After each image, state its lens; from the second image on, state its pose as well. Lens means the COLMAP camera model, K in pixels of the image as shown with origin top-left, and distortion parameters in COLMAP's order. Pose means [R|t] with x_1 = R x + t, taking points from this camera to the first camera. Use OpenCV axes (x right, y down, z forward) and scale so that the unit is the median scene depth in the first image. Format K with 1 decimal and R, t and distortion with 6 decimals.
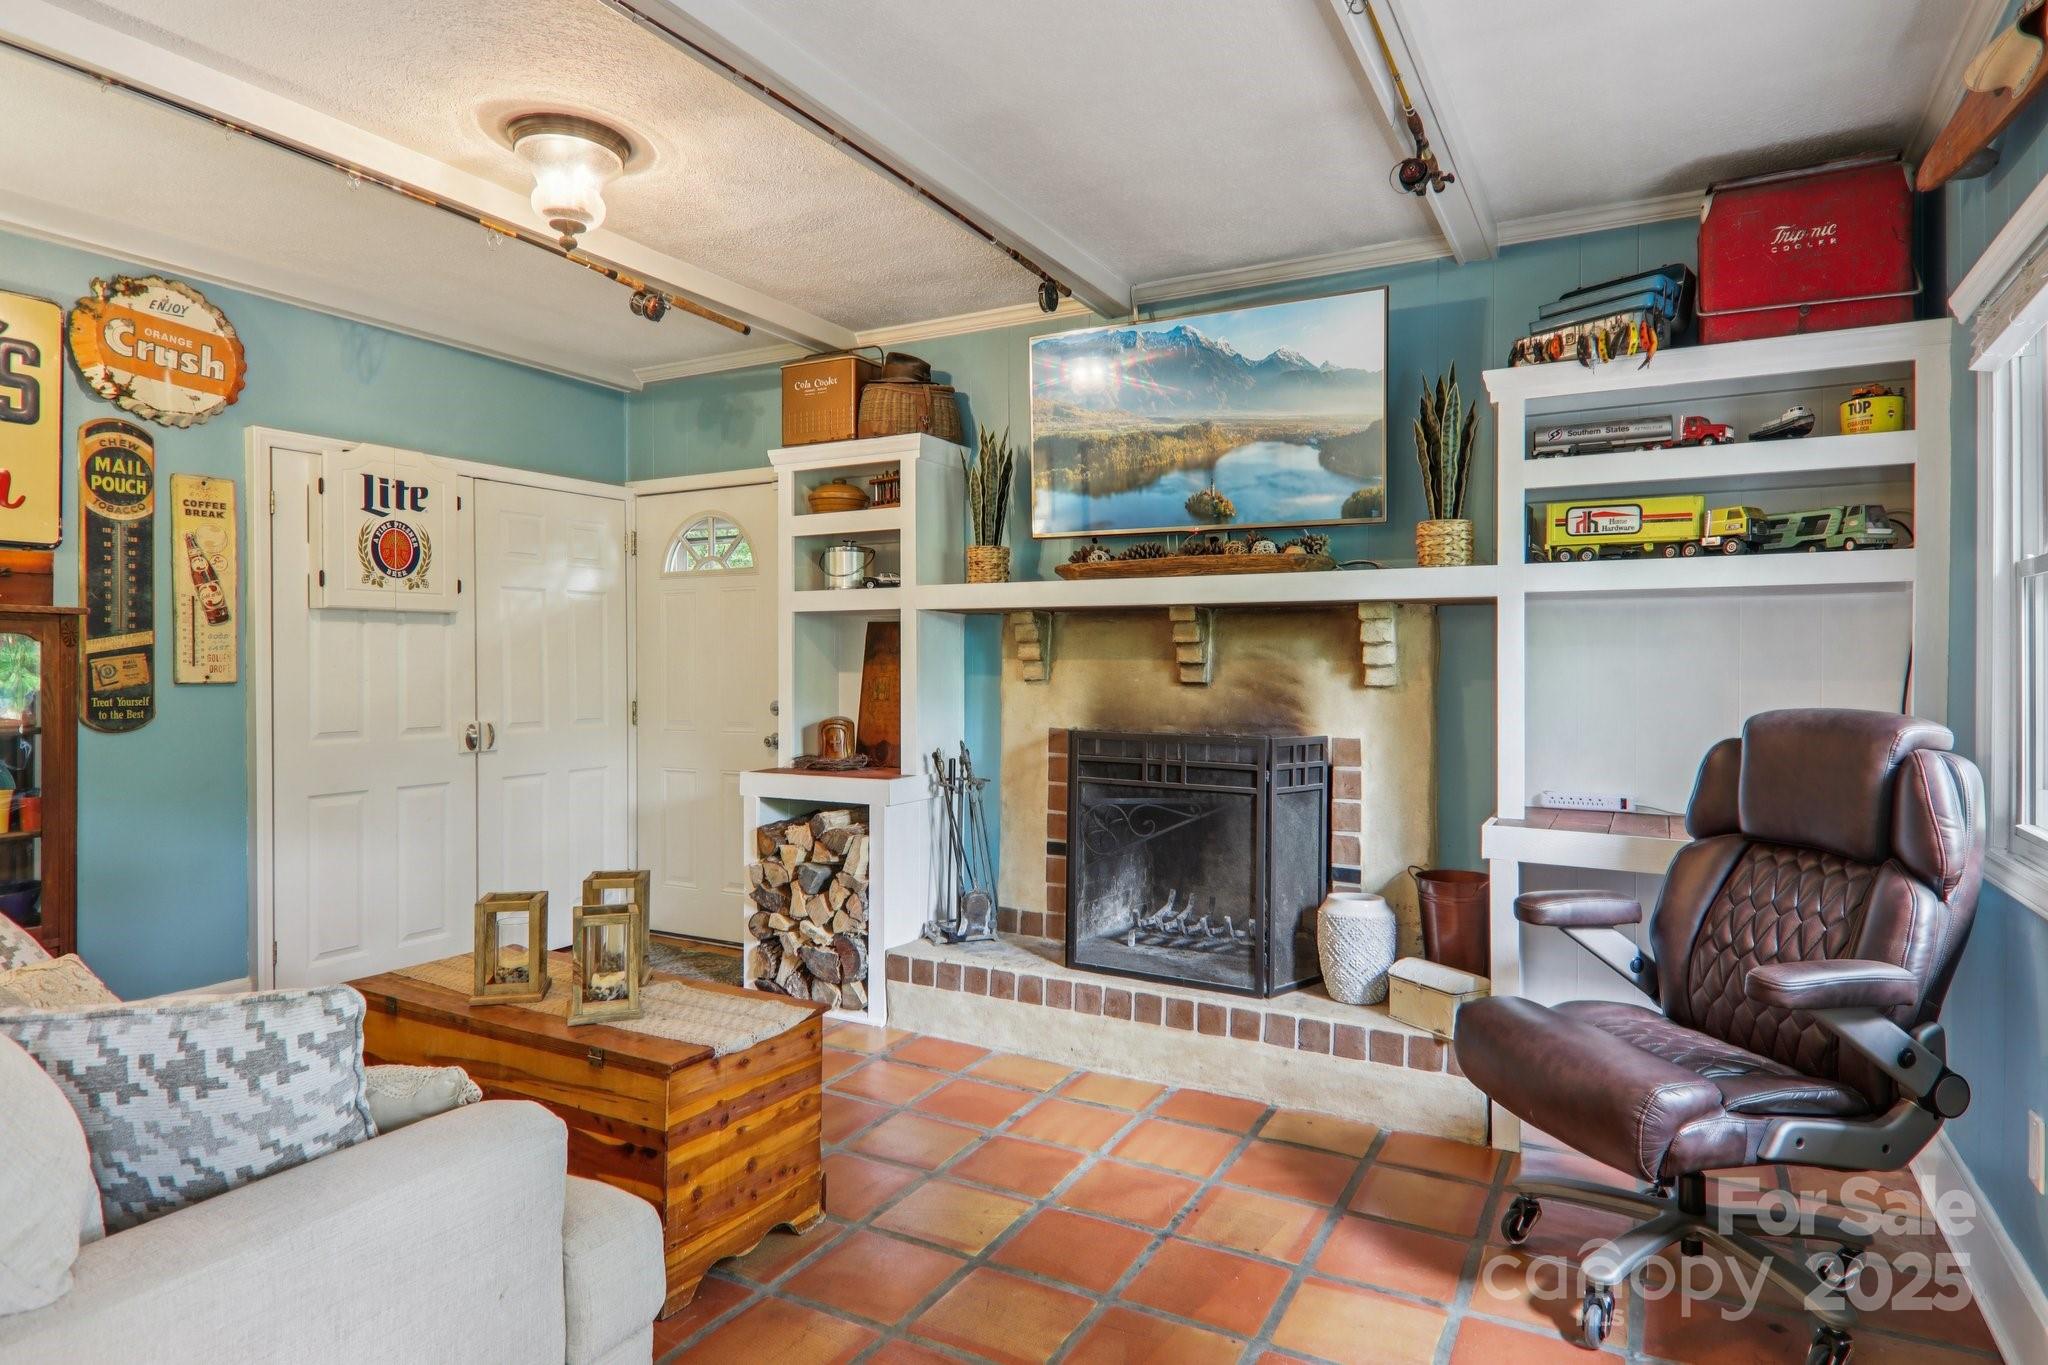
lens RADIAL K [[1149.6, 0, 1025.6], [0, 1149.6, 682.9], [0, 0, 1]] dist [0.033552, -0.015717]
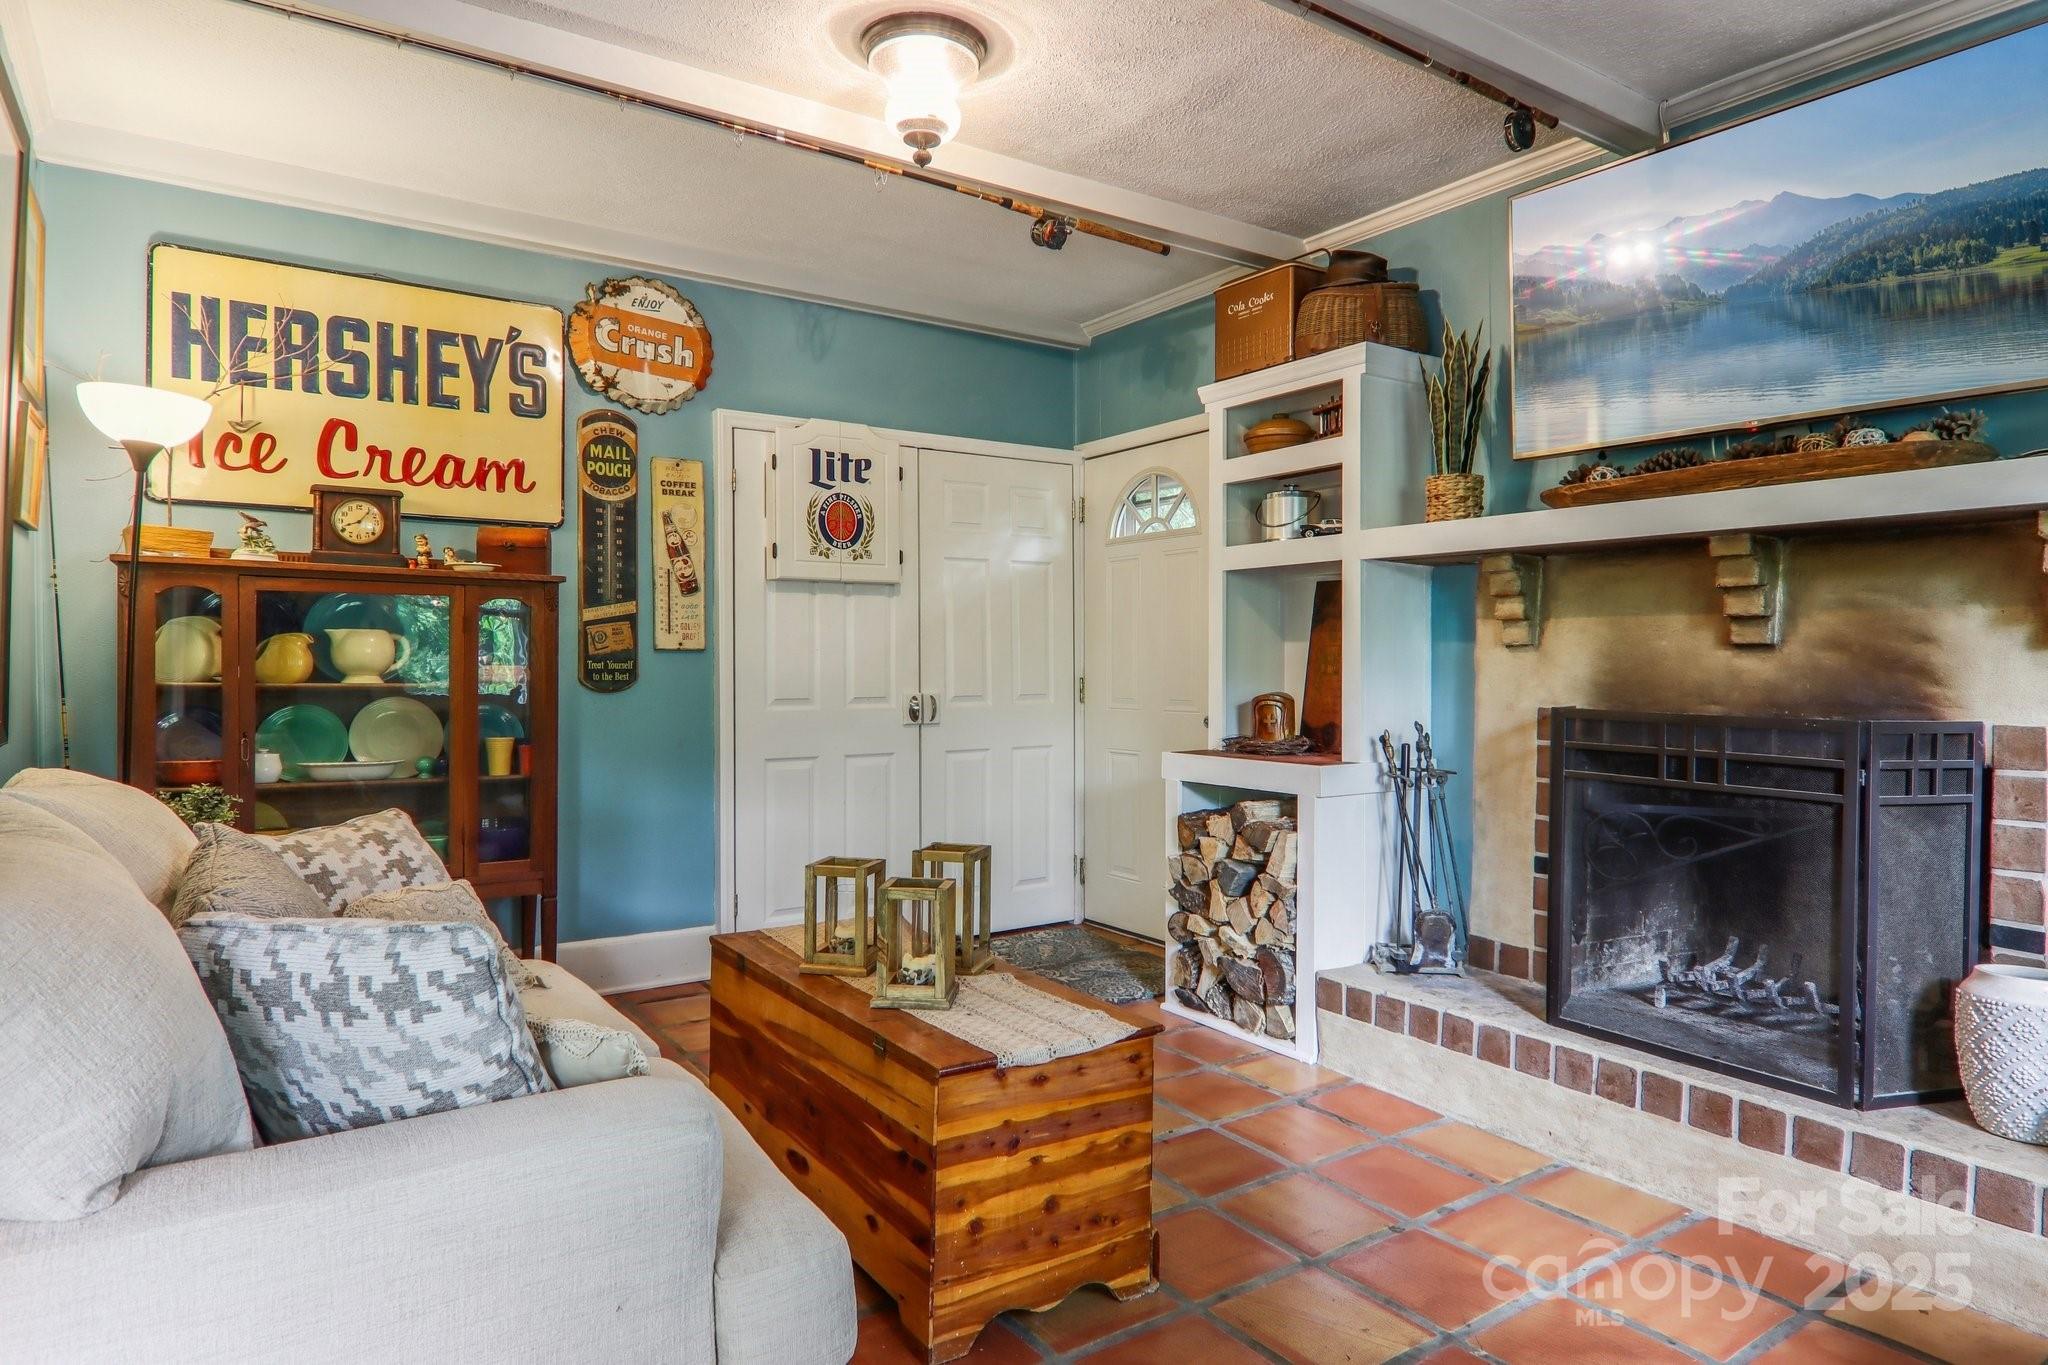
lens RADIAL K [[1209.2, 0, 1016.9], [0, 1209.2, 679.1], [0, 0, 1]] dist [0.027029, -0.016160]
pose [[0.891954, 0.006226, -0.452084, 0.087446], [-0.007672, 0.999970, -0.001365, 0.027365], [0.452062, 0.004686, 0.891974, 0.139349]]
